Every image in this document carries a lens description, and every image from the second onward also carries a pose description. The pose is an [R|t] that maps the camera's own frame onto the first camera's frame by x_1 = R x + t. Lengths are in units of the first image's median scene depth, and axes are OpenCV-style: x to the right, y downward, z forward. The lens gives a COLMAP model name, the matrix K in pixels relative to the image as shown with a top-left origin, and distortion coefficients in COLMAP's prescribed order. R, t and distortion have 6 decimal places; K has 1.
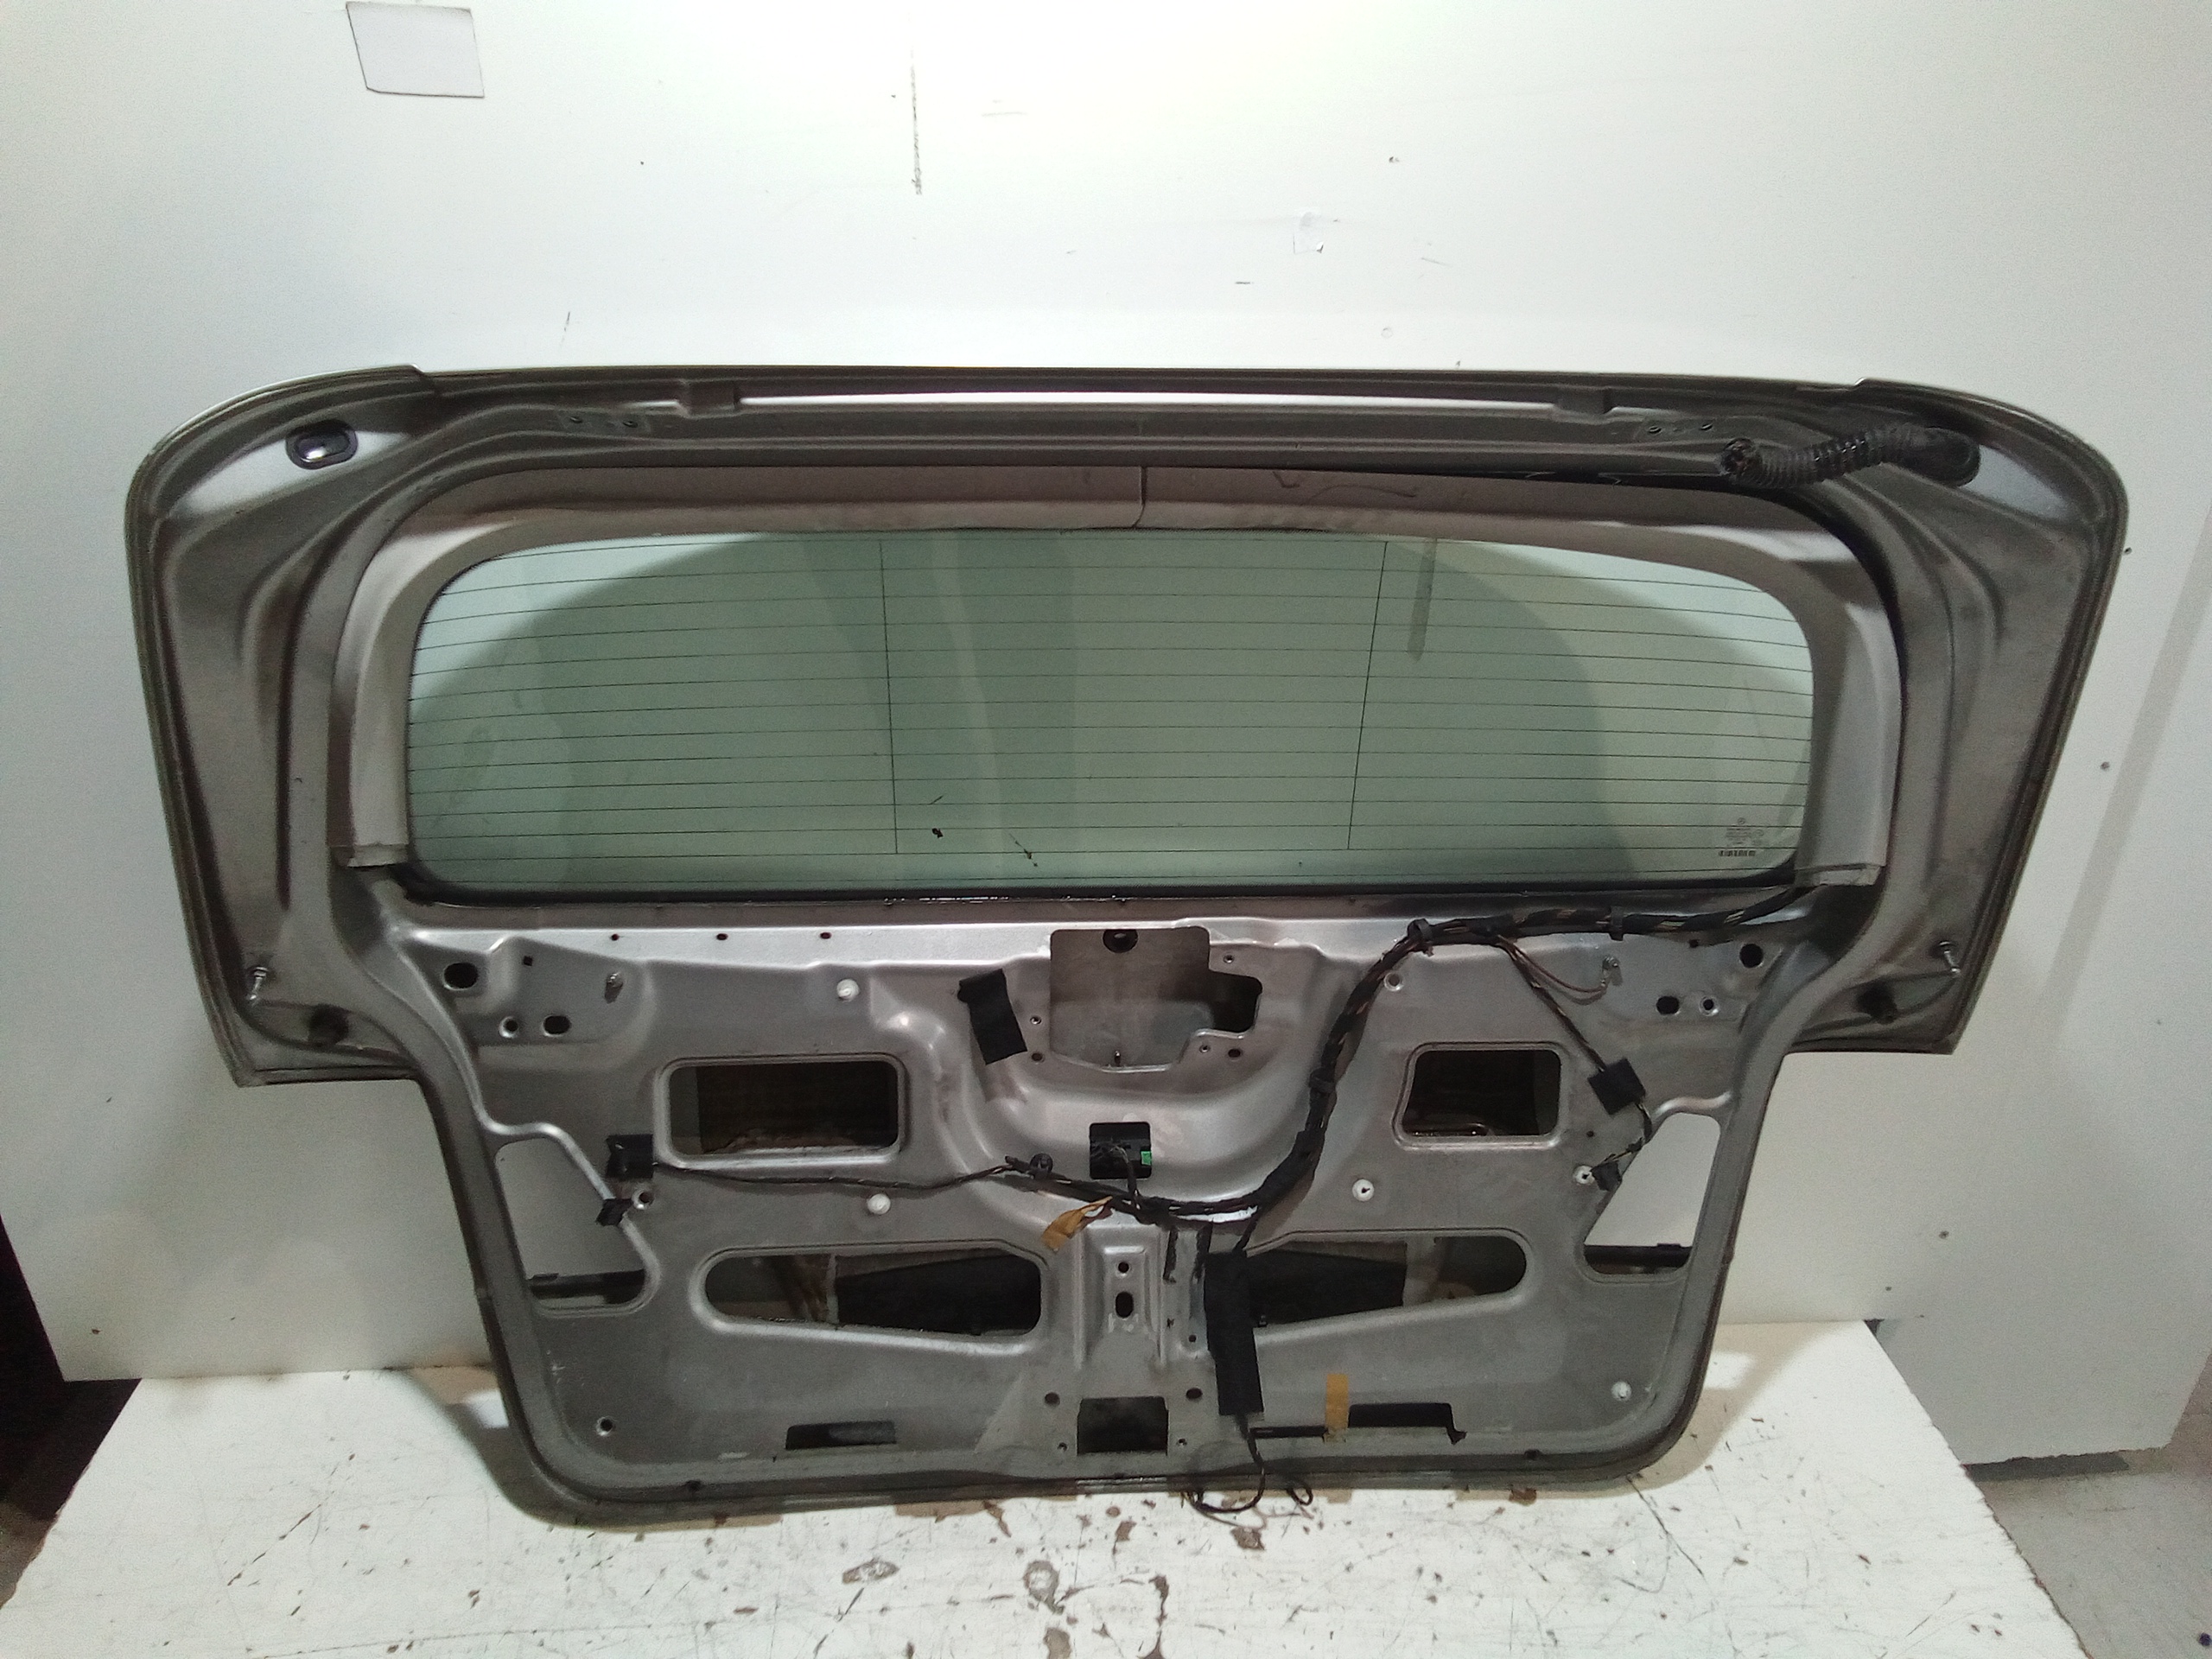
lens RADIAL K [[1629.3, 0, 1061.9], [0, 1629.3, 976.6], [0, 0, 1]] dist [0.037674, -0.054905]
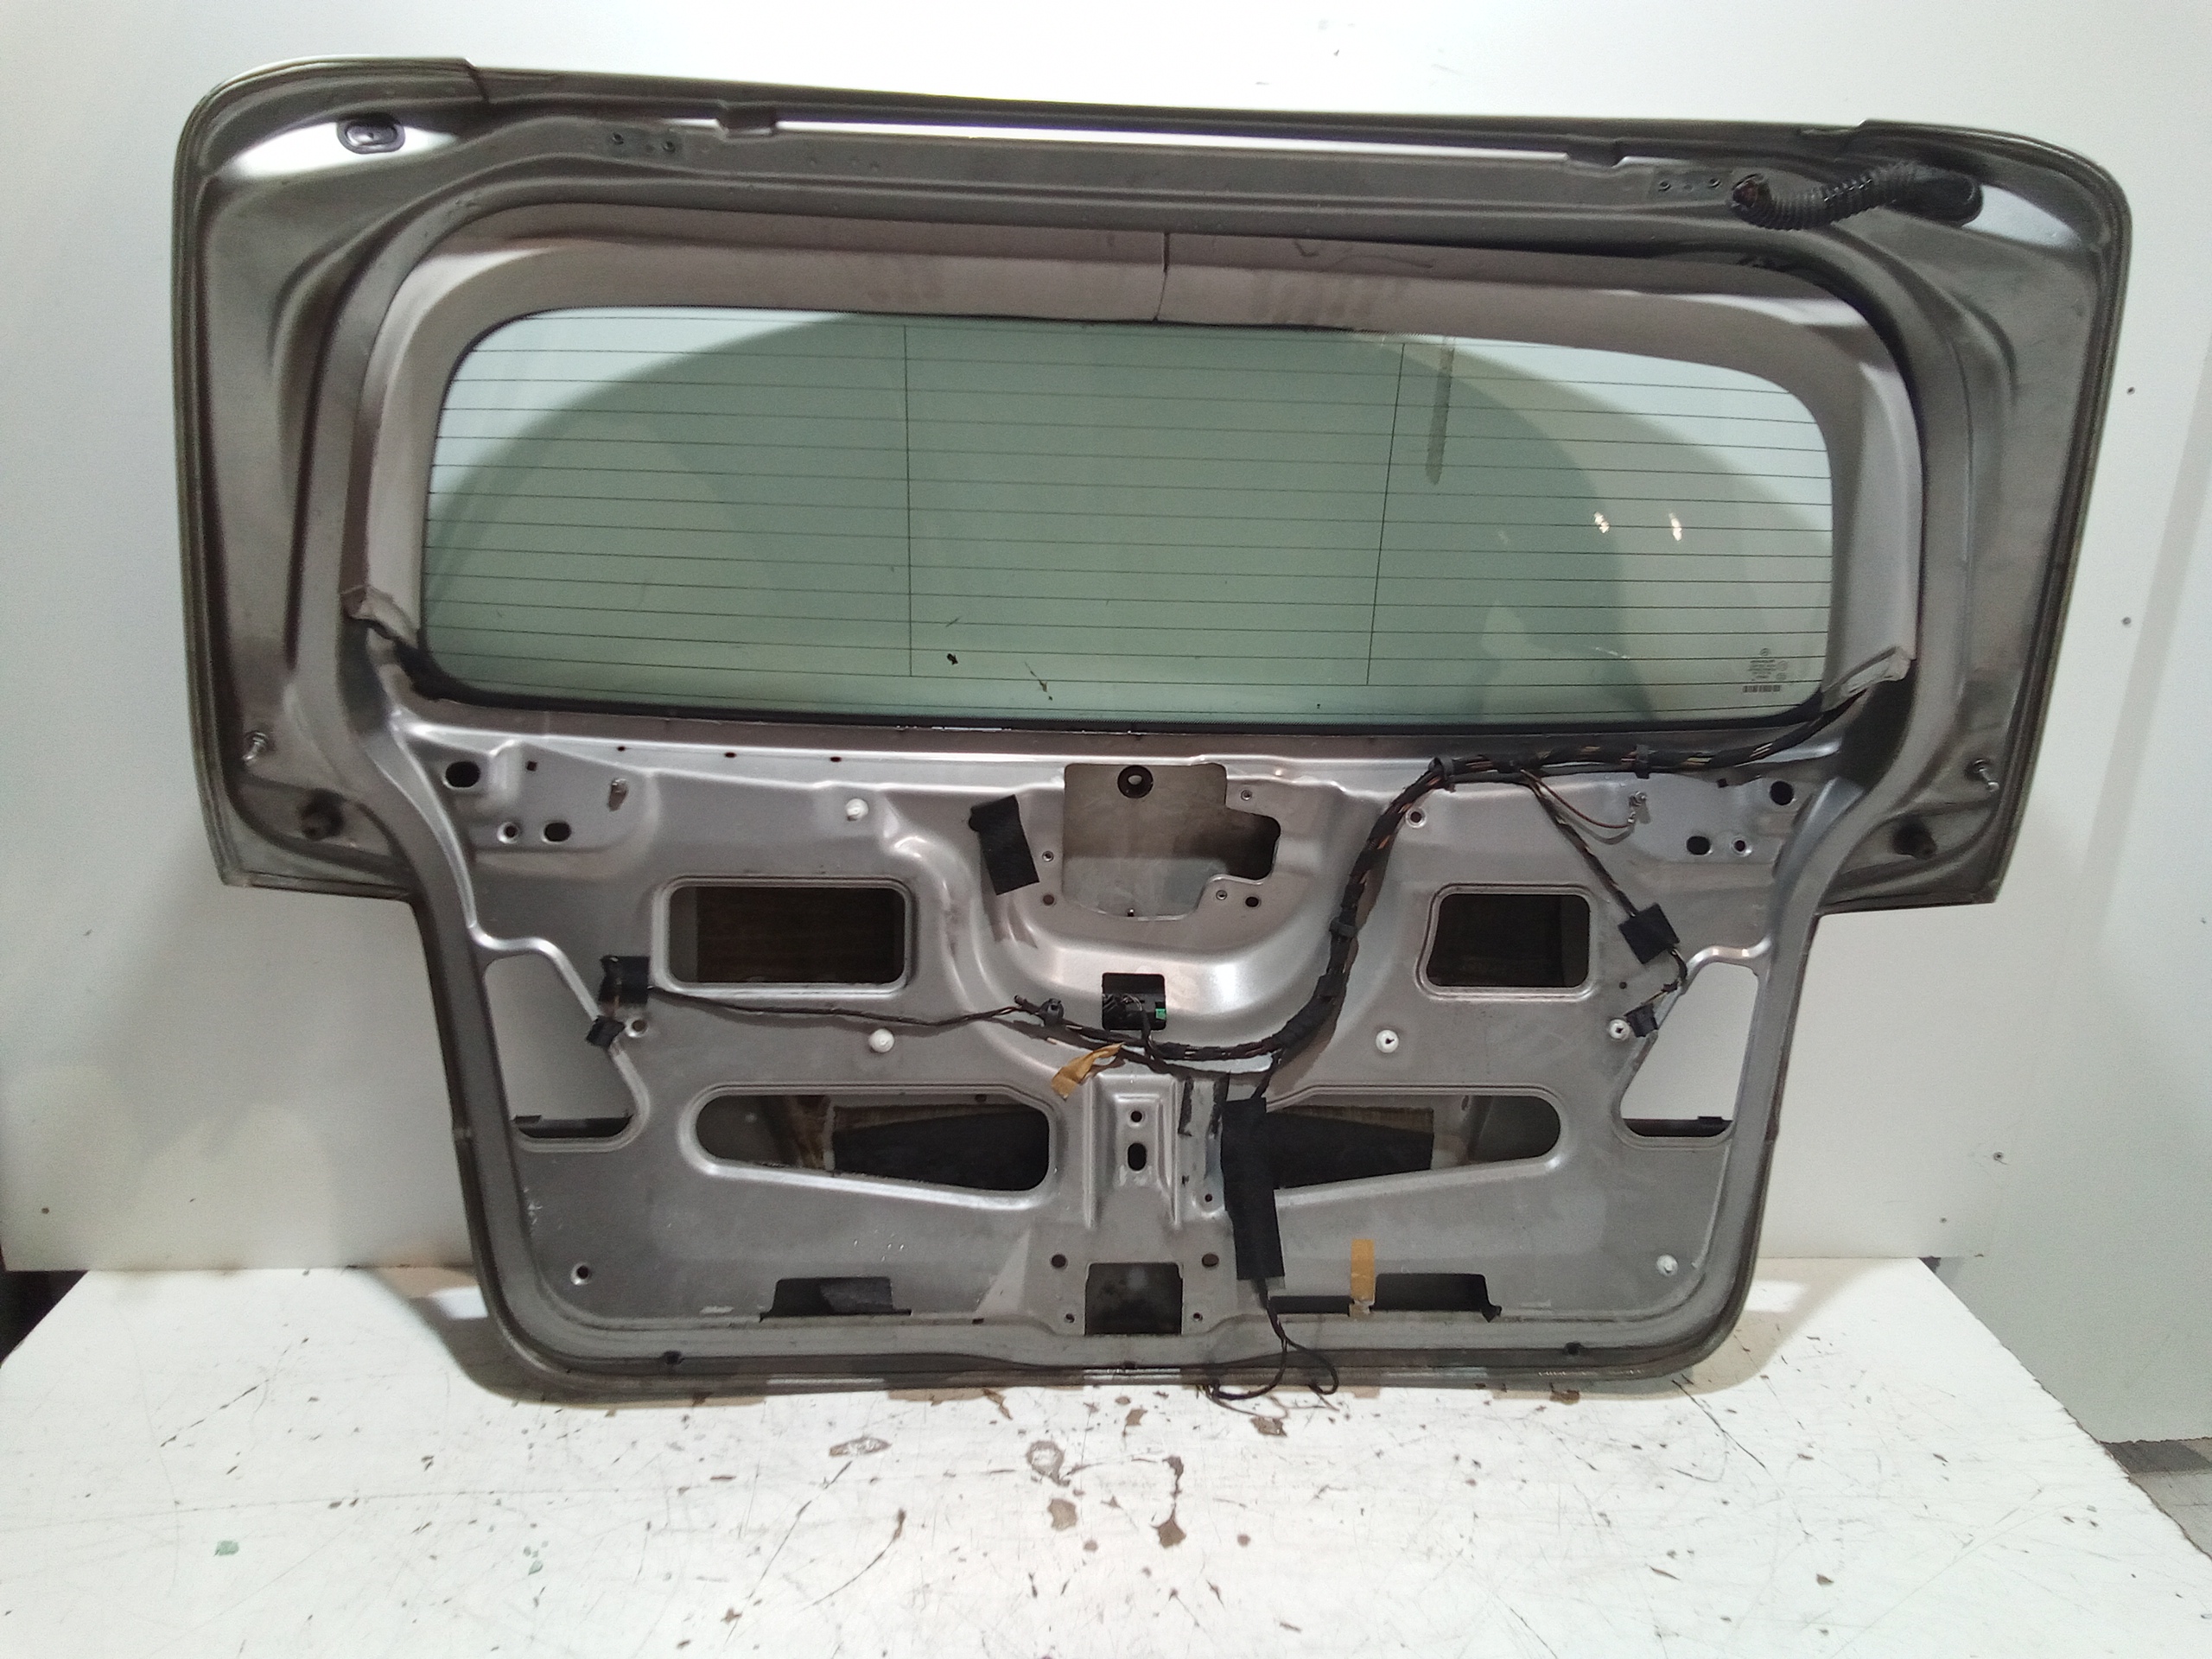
lens RADIAL K [[1648.9, 0, 1054.5], [0, 1648.9, 977.2], [0, 0, 1]] dist [0.046202, -0.062946]
pose [[0.999906, 0.013531, -0.002290, -0.009003], [-0.013723, 0.987198, -0.158905, 0.253993], [0.000111, 0.158922, 0.987291, 0.038448]]
